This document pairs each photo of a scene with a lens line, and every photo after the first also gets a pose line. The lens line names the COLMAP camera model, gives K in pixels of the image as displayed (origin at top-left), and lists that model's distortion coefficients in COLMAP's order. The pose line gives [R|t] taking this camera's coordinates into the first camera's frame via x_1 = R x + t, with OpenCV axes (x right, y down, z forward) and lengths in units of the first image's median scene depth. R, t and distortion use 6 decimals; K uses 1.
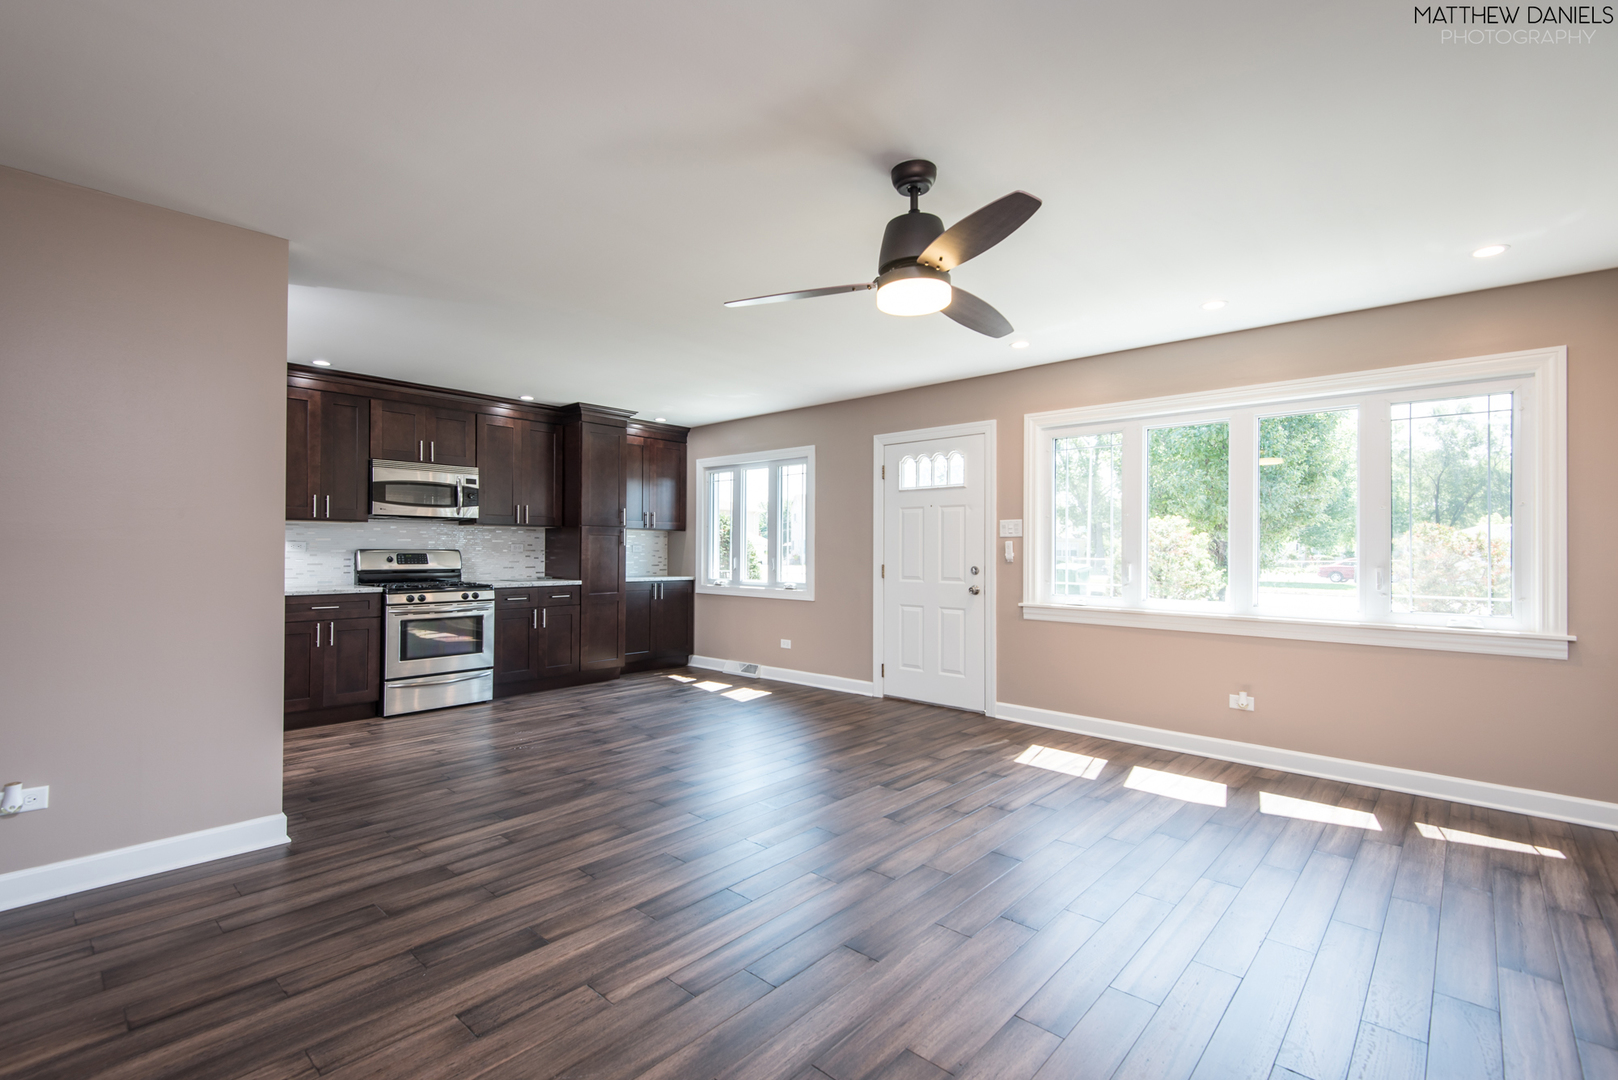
lens RADIAL K [[719.2, 0, 798.2], [0, 719.2, 555.1], [0, 0, 1]] dist [0.022416, -0.007737]
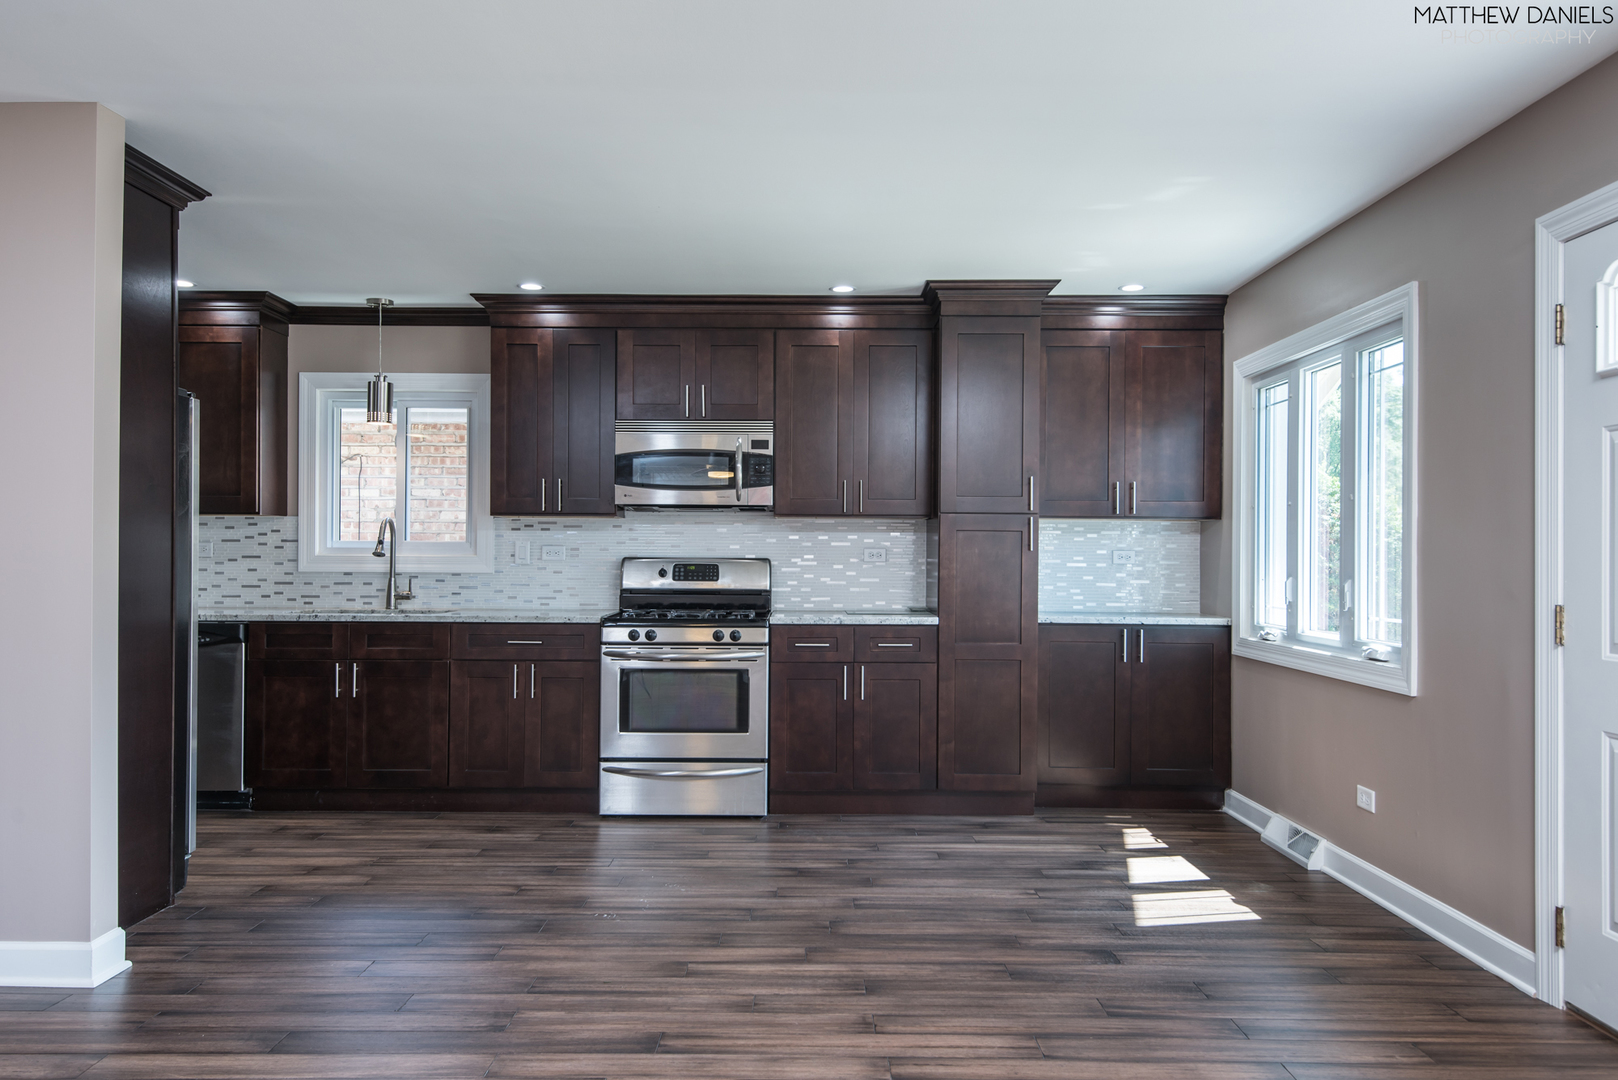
lens RADIAL K [[1163.8, 0, 799.3], [0, 1163.8, 551.8], [0, 0, 1]] dist [0.026224, -0.002687]
pose [[0.670125, -0.002265, -0.742245, 0.311778], [-0.007900, 0.999917, -0.010184, -0.003684], [0.742206, 0.012688, 0.670051, 0.416077]]
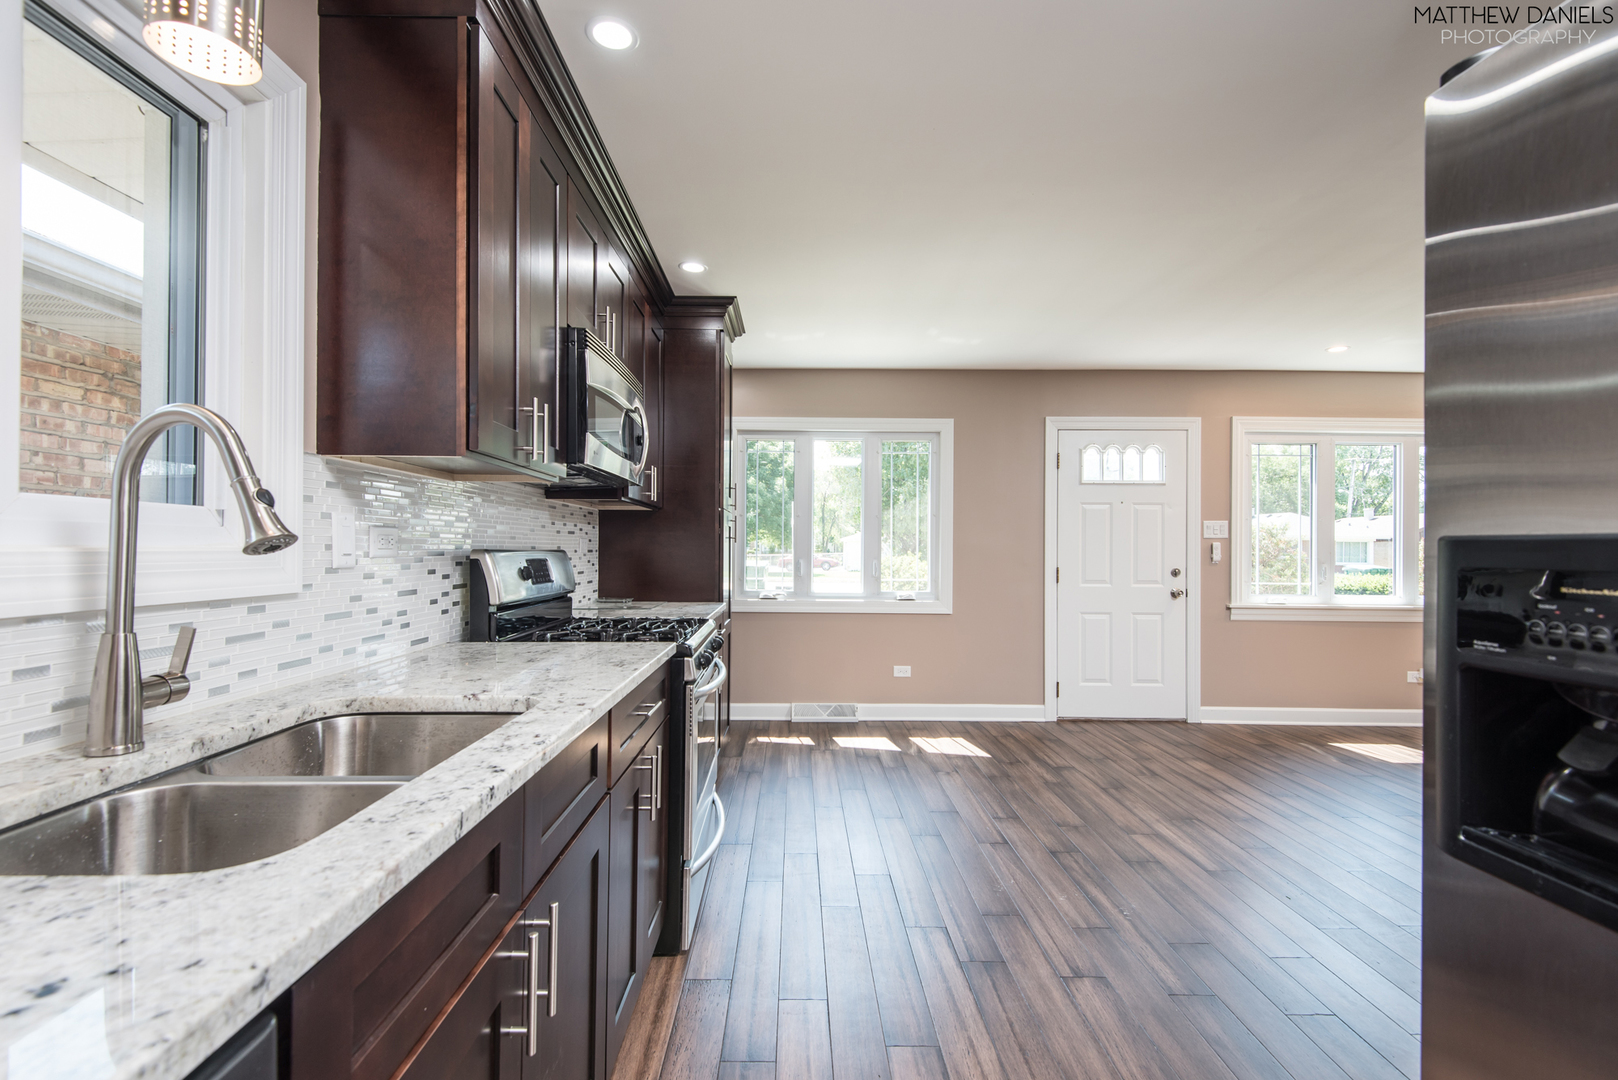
lens RADIAL K [[732.5, 0, 800.3], [0, 732.5, 538.7], [0, 0, 1]] dist [0.026170, -0.009839]
pose [[0.732004, 0.010441, 0.681220, -0.781491], [-0.002181, 0.999913, -0.012983, -0.009332], [-0.681297, 0.008018, 0.731963, 0.618281]]
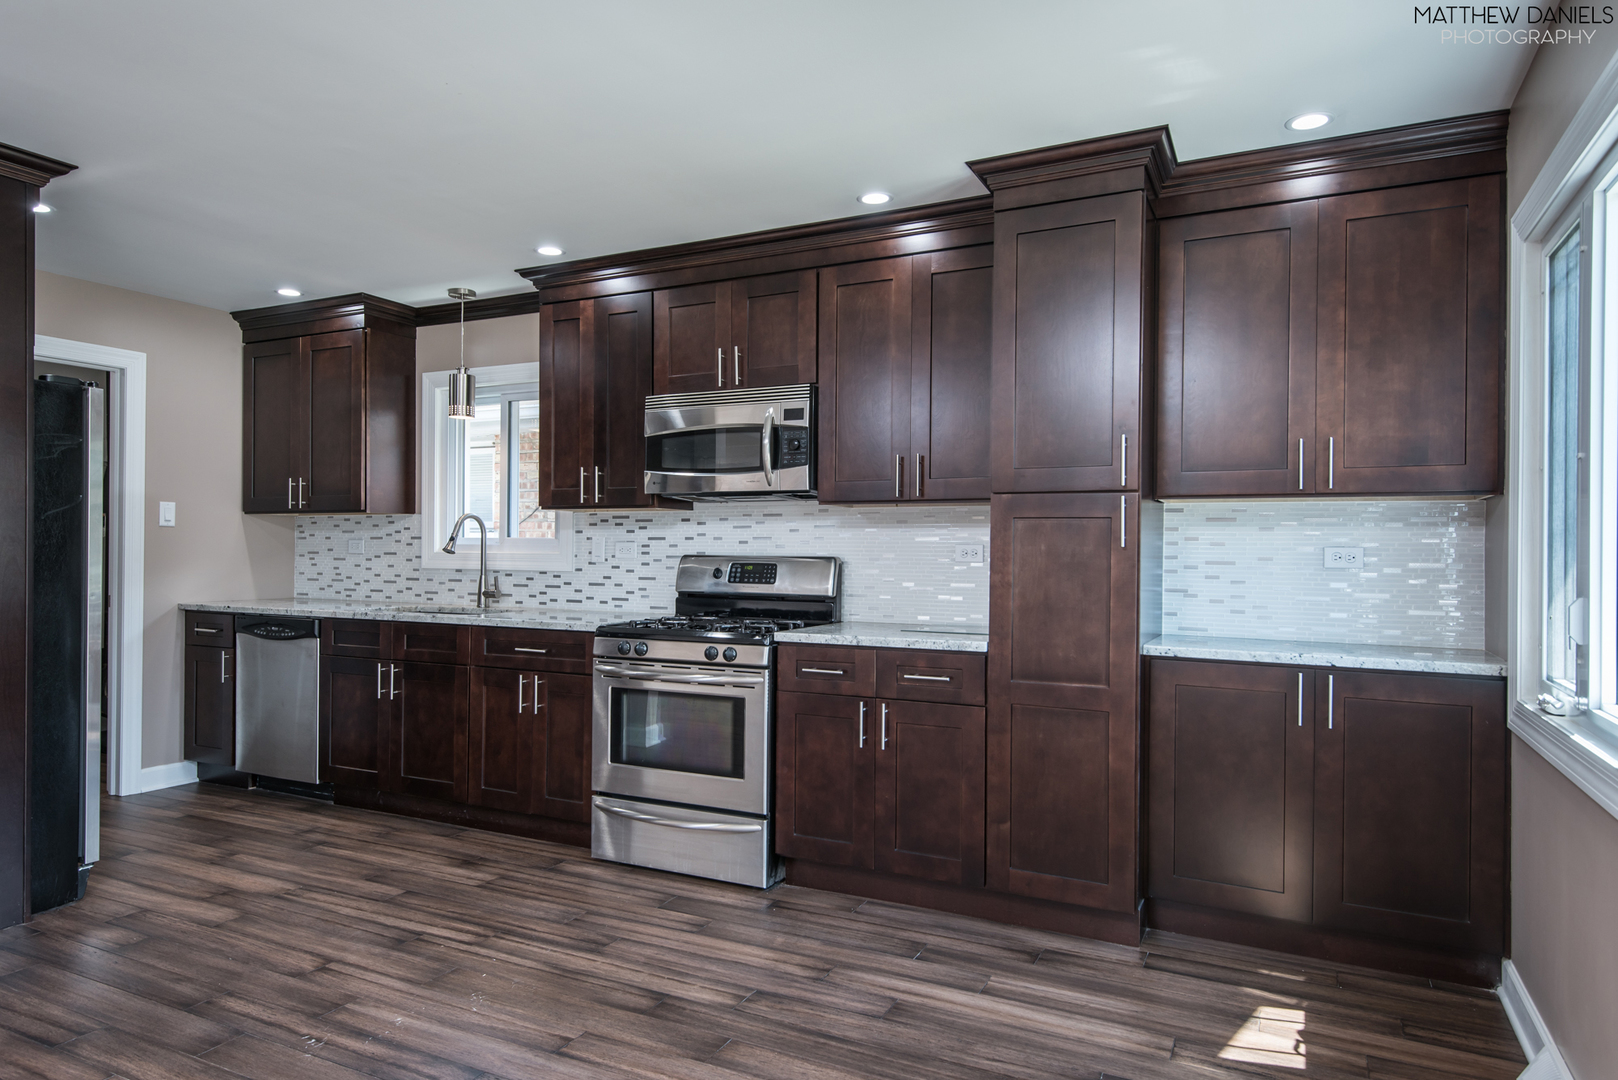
lens RADIAL K [[986.7, 0, 799.9], [0, 986.7, 547.8], [0, 0, 1]] dist [0.034292, -0.023582]
pose [[0.271378, -0.003848, -0.962465, 0.192038], [-0.012352, 0.999896, -0.007480, -0.009489], [0.962394, 0.013919, 0.271302, 0.908955]]
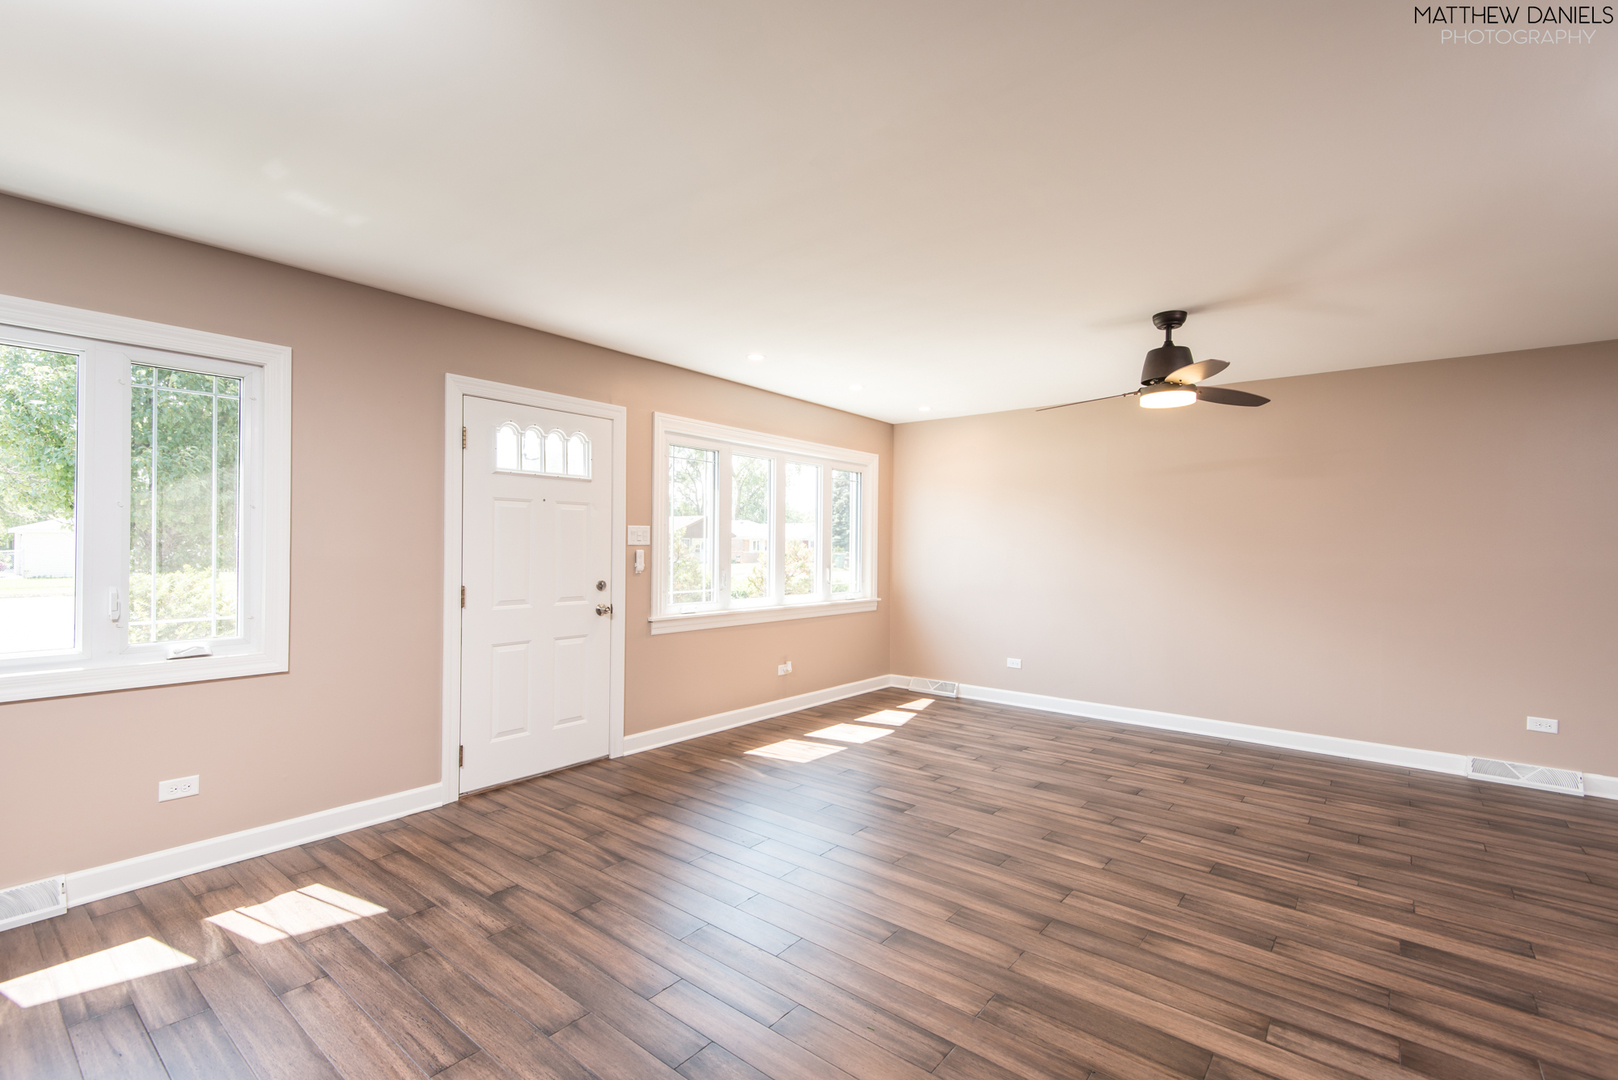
lens RADIAL K [[732.5, 0, 800.3], [0, 732.5, 538.7], [0, 0, 1]] dist [0.026170, -0.009839]
pose [[-0.051973, 0.004324, 0.998639, -0.588125], [-0.000966, 0.999990, -0.004380, -0.027563], [-0.998648, -0.001192, -0.051968, 0.812411]]
